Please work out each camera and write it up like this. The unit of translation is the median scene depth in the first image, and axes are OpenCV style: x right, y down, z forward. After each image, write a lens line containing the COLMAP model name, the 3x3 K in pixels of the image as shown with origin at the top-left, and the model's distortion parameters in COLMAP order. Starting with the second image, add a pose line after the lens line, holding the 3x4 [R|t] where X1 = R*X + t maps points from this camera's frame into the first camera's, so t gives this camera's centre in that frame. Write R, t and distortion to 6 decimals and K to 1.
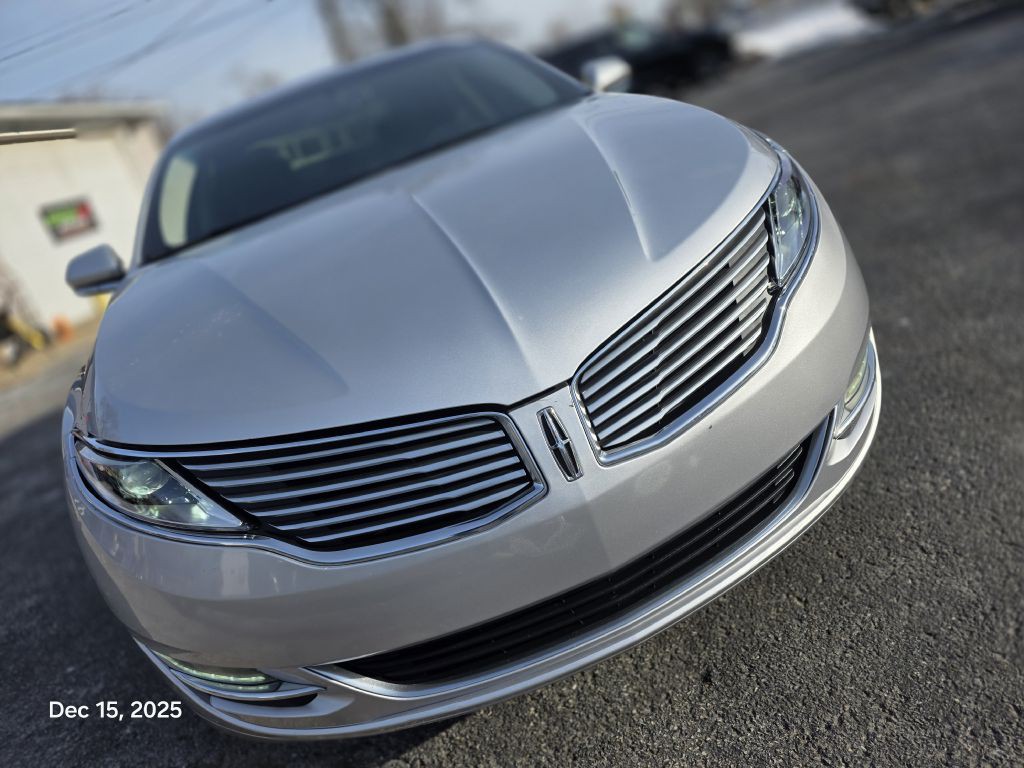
lens RADIAL K [[701.2, 0, 513.4], [0, 701.2, 418.7], [0, 0, 1]] dist [0.059904, -0.001254]
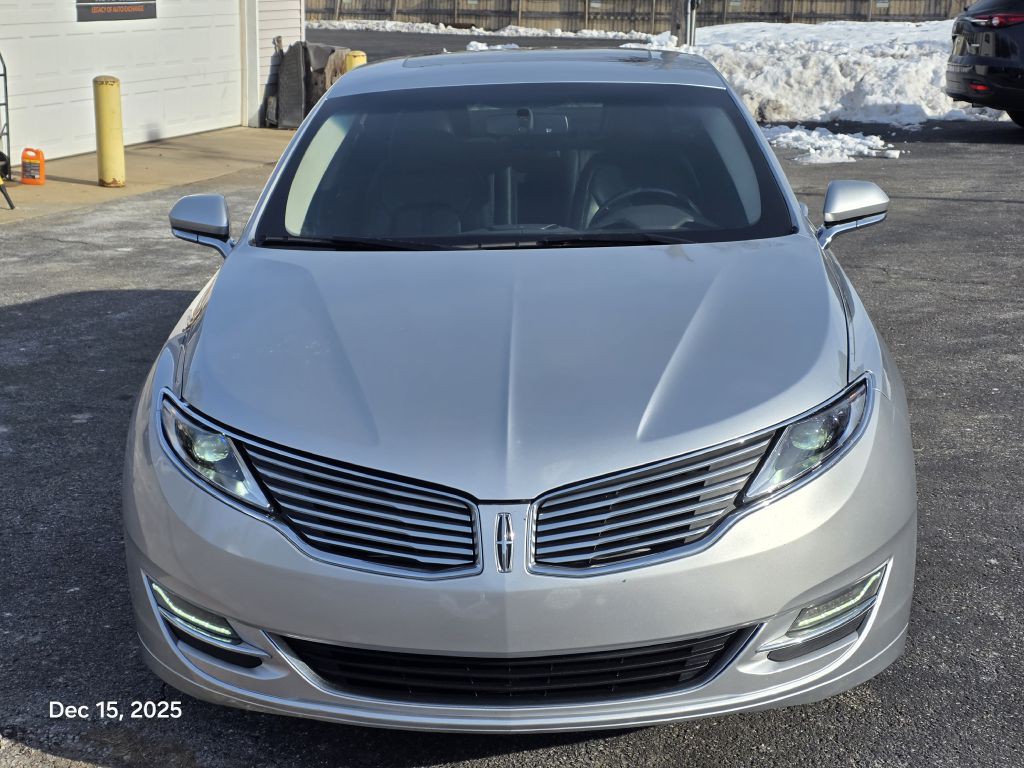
lens RADIAL K [[1591.8, 0, 497.9], [0, 1591.8, 378.0], [0, 0, 1]] dist [0.198353, -0.622975]
pose [[0.900416, 0.369603, -0.229447, 0.584461], [-0.395456, 0.915197, -0.077643, -0.008899], [0.181292, 0.160647, 0.970219, -1.814954]]
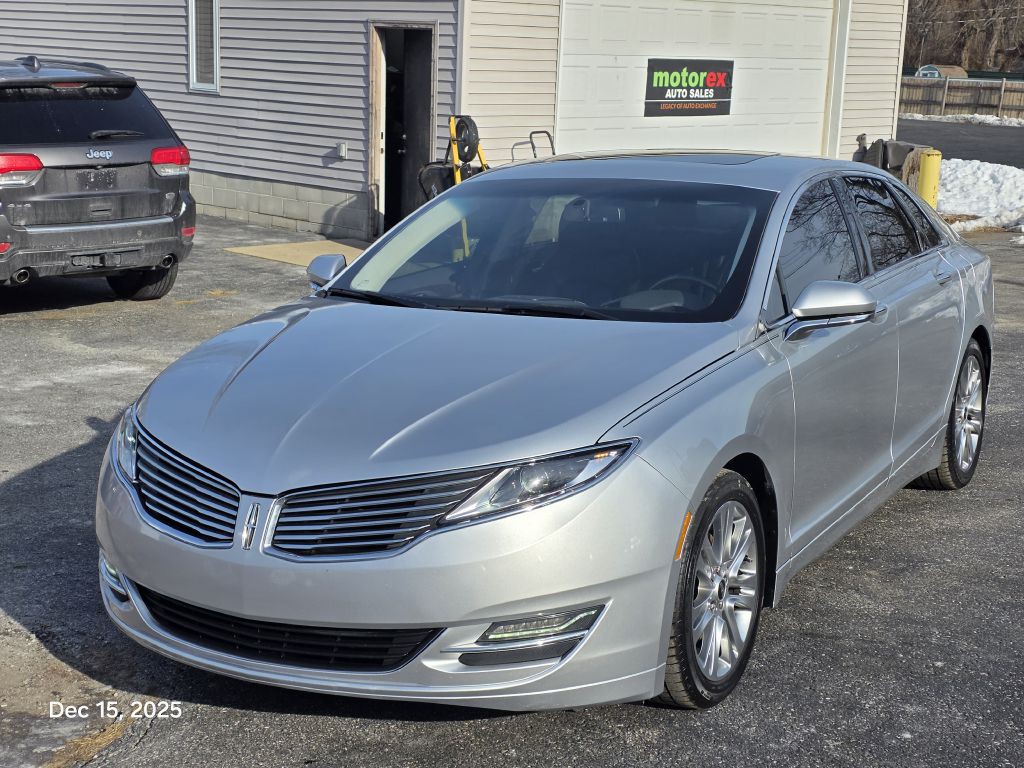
lens RADIAL K [[1591.8, 0, 497.9], [0, 1591.8, 378.0], [0, 0, 1]] dist [0.198353, -0.622975]
pose [[0.665310, 0.438171, -0.604457, 2.412760], [-0.501042, 0.862289, 0.073589, -0.779864], [0.553461, 0.253898, 0.793232, -1.647362]]
